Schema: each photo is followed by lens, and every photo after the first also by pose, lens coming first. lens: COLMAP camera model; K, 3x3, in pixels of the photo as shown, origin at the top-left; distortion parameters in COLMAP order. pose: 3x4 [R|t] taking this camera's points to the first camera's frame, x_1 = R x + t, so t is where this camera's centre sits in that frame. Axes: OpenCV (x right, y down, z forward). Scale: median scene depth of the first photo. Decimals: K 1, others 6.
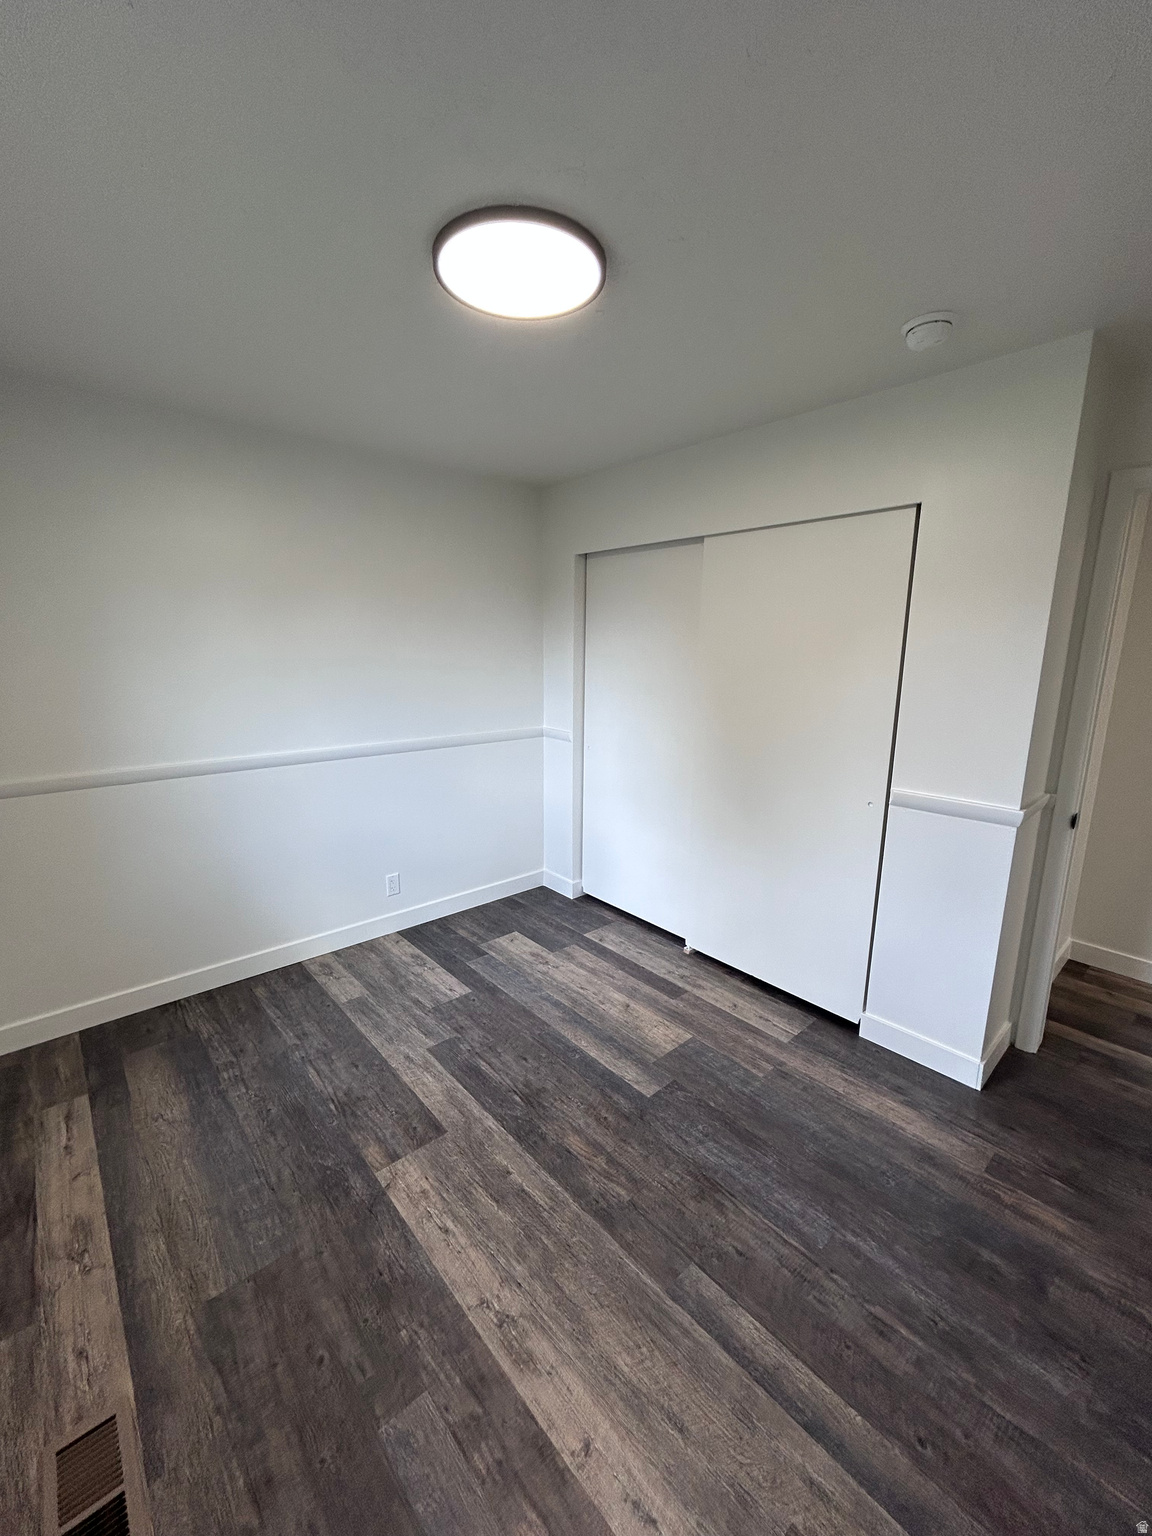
lens RADIAL K [[618.9, 0, 576.0], [0, 618.9, 768.0], [0, 0, 1]] dist [0.000219, 0.000270]
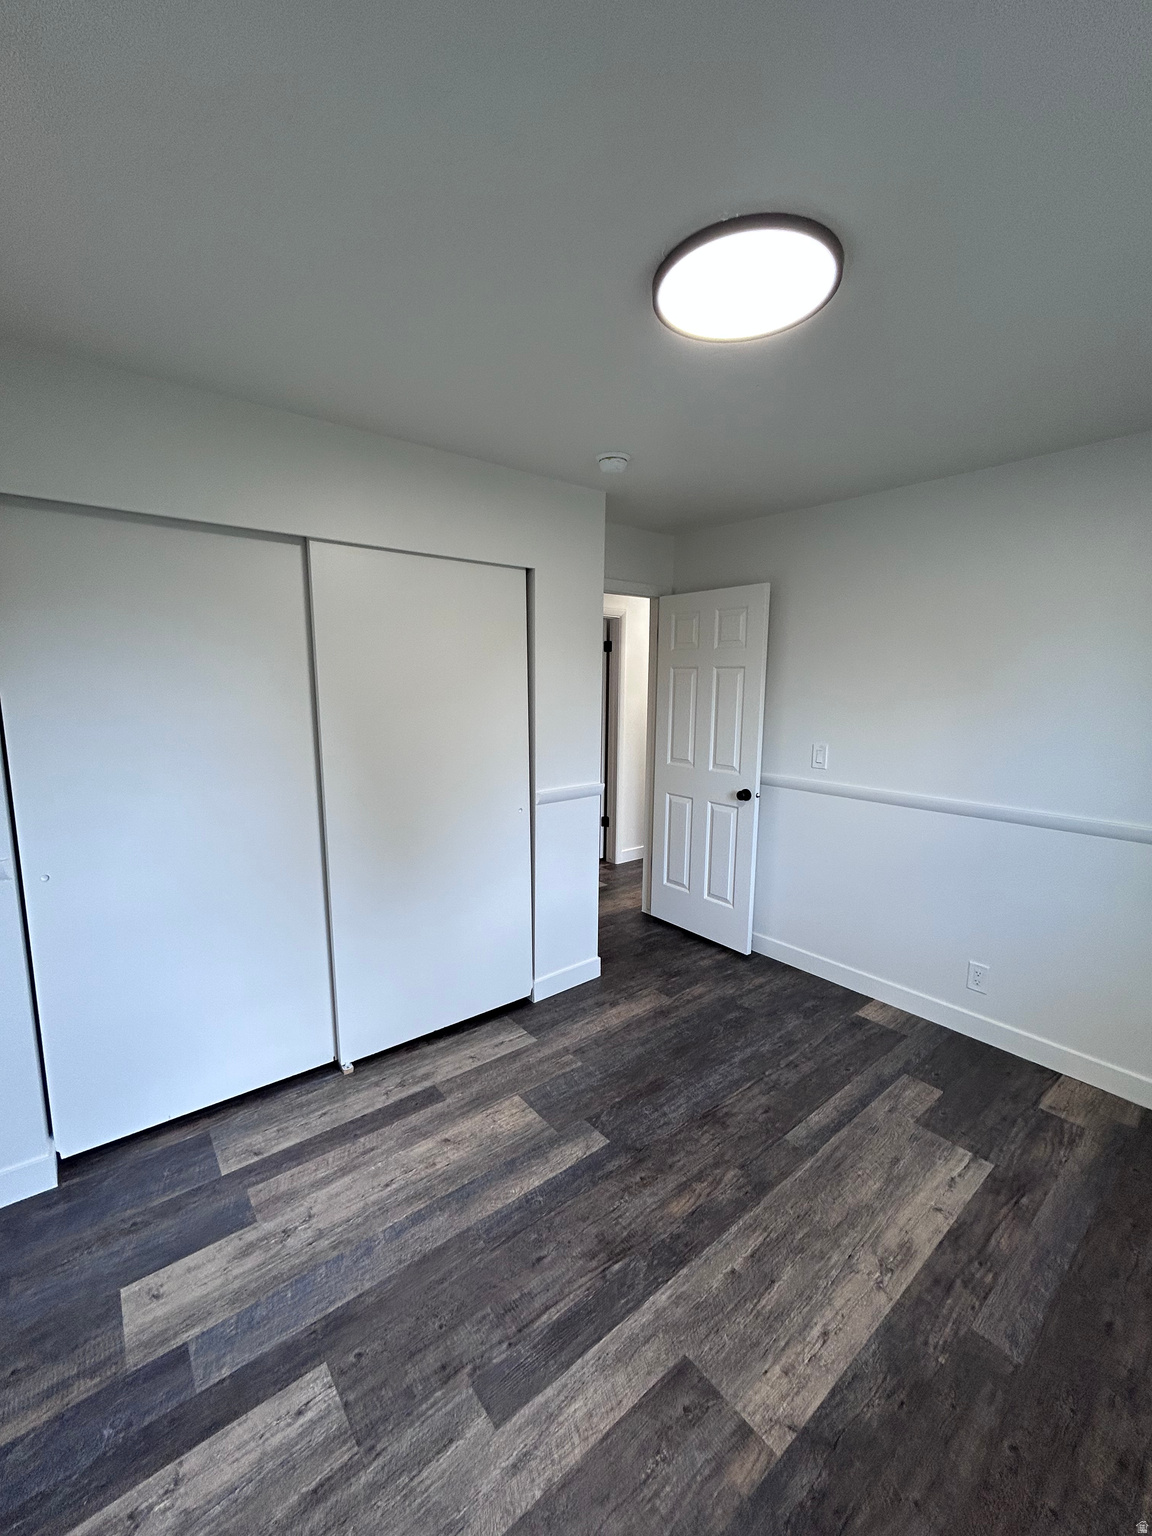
lens RADIAL K [[618.9, 0, 576.0], [0, 618.9, 768.0], [0, 0, 1]] dist [0.000219, 0.000270]
pose [[0.041746, -0.144725, 0.988591, -0.803141], [0.189008, 0.972732, 0.134422, -0.188961], [-0.981088, 0.181240, 0.067962, 0.928797]]
